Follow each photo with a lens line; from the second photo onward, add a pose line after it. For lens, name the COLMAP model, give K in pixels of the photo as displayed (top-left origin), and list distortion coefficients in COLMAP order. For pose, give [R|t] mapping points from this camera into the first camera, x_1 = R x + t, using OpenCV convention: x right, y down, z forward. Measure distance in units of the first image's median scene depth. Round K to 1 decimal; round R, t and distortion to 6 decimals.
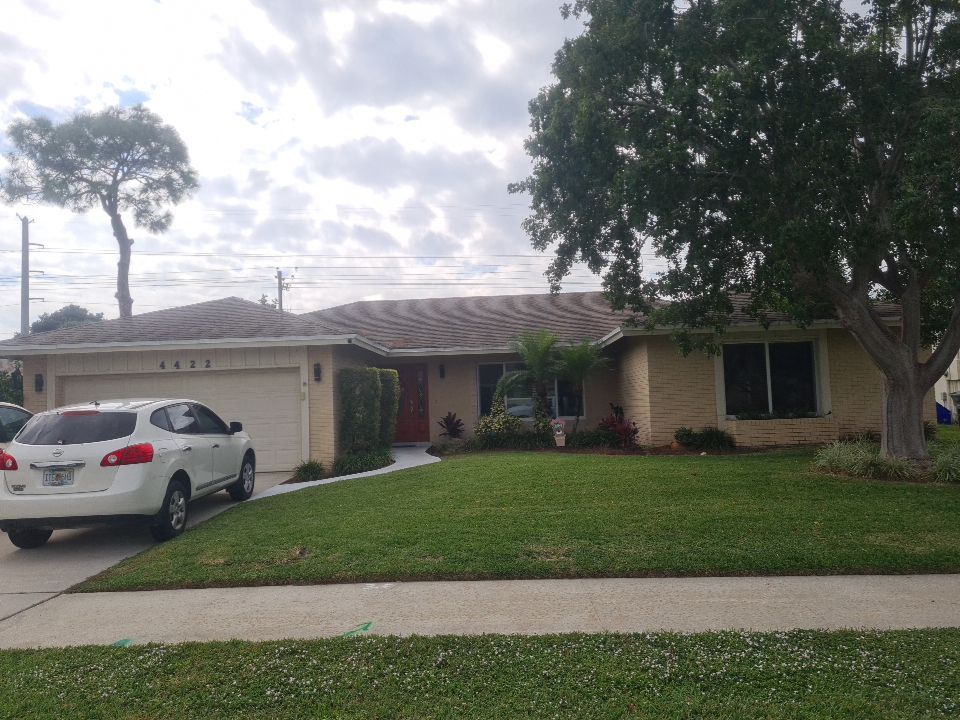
lens RADIAL K [[570.5, 0, 497.6], [0, 570.5, 370.9], [0, 0, 1]] dist [0.039950, 0.001356]
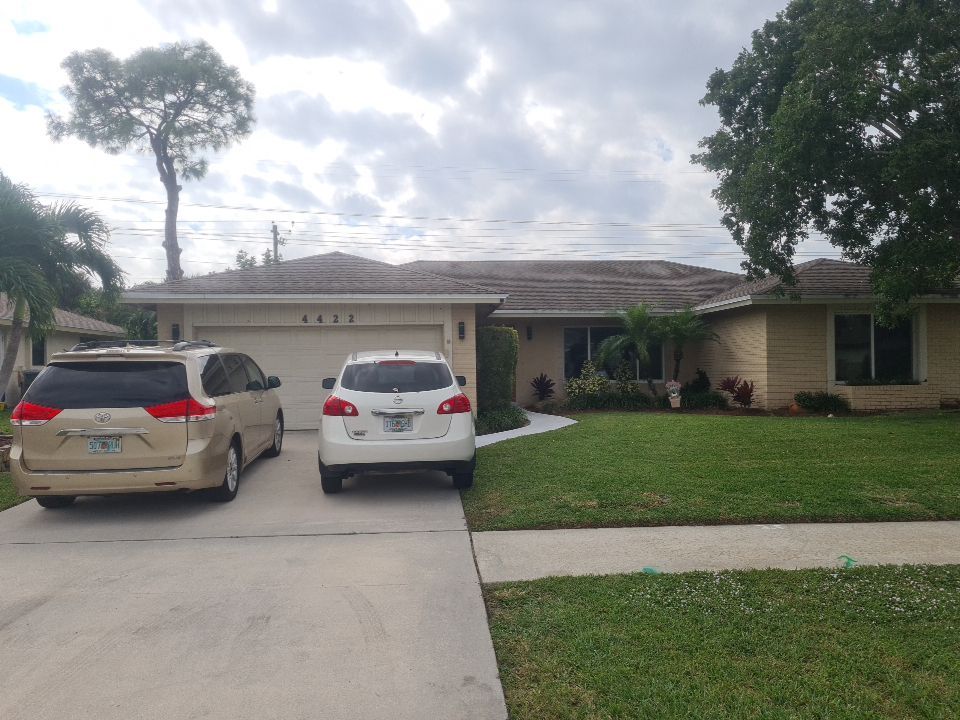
lens RADIAL K [[567.2, 0, 484.5], [0, 567.2, 358.7], [0, 0, 1]] dist [0.027079, 0.000288]
pose [[0.993366, 0.024117, 0.112441, -0.380525], [-0.028339, 0.998946, 0.036100, 0.014677], [-0.111452, -0.039047, 0.993002, -0.000256]]
